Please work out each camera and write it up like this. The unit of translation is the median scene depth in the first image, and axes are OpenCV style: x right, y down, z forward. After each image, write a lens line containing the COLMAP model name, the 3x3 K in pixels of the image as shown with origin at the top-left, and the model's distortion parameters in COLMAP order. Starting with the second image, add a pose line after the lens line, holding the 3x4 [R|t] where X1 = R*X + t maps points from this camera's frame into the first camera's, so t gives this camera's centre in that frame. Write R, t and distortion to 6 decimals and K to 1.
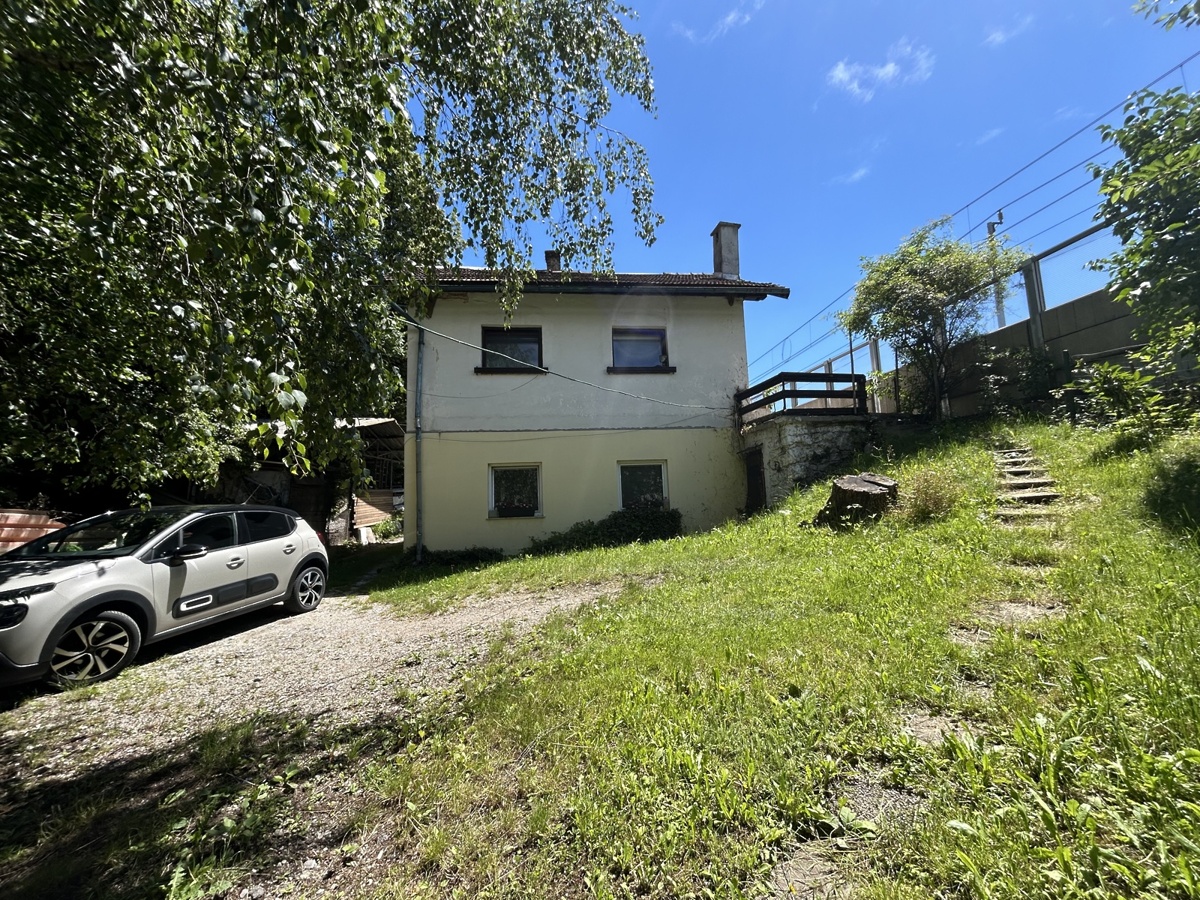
lens RADIAL K [[486.8, 0, 596.7], [0, 486.8, 448.6], [0, 0, 1]] dist [-0.000420, 0.000820]
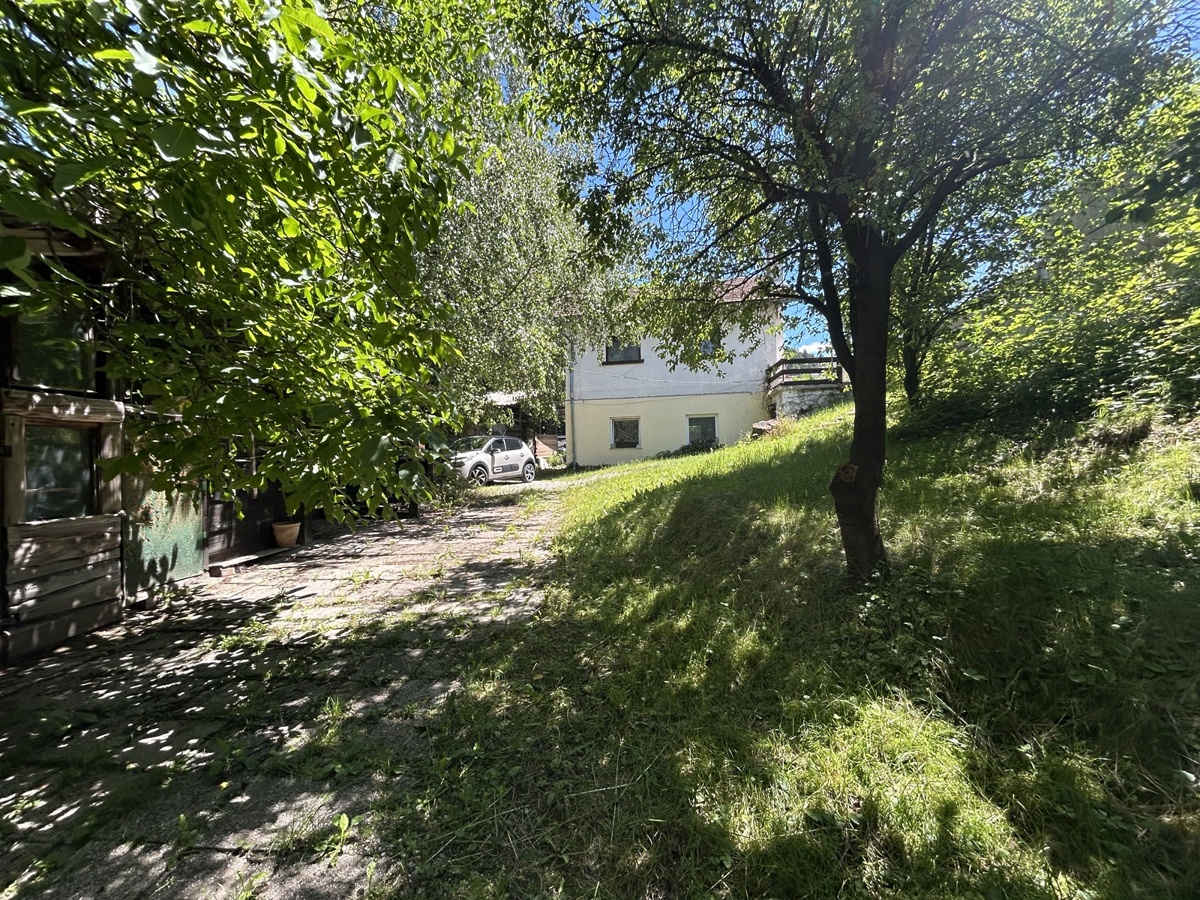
lens RADIAL K [[486.8, 0, 596.7], [0, 486.8, 448.6], [0, 0, 1]] dist [-0.000420, 0.000820]
pose [[0.954011, 0.006548, -0.299701, 0.245686], [0.022699, 0.995313, 0.094000, -0.022005], [0.298912, -0.096480, 0.949391, -0.657293]]
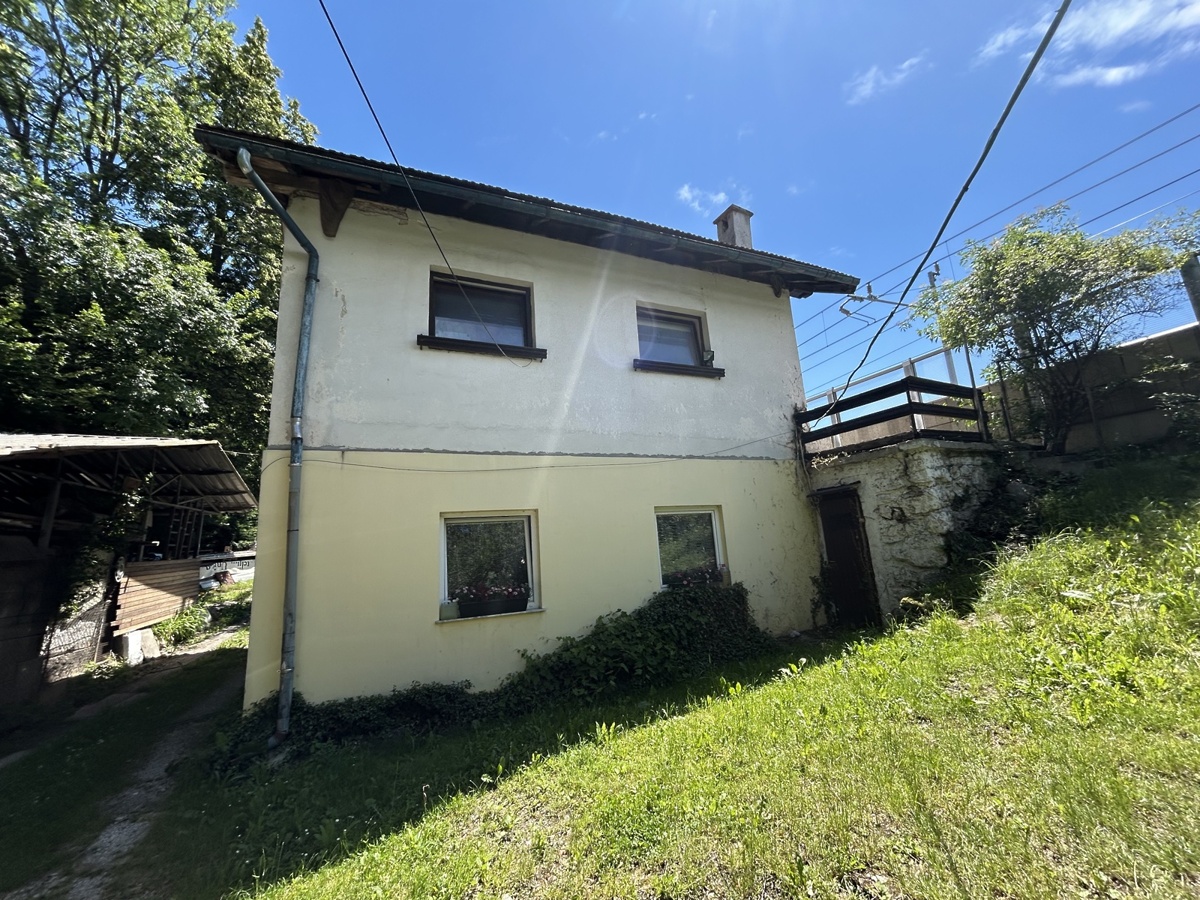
lens RADIAL K [[486.8, 0, 596.7], [0, 486.8, 448.6], [0, 0, 1]] dist [-0.000420, 0.000820]
pose [[0.955509, 0.034755, 0.292907, -0.209967], [-0.003221, 0.994204, -0.107459, 0.017644], [-0.294944, 0.101735, 0.950083, 0.423786]]
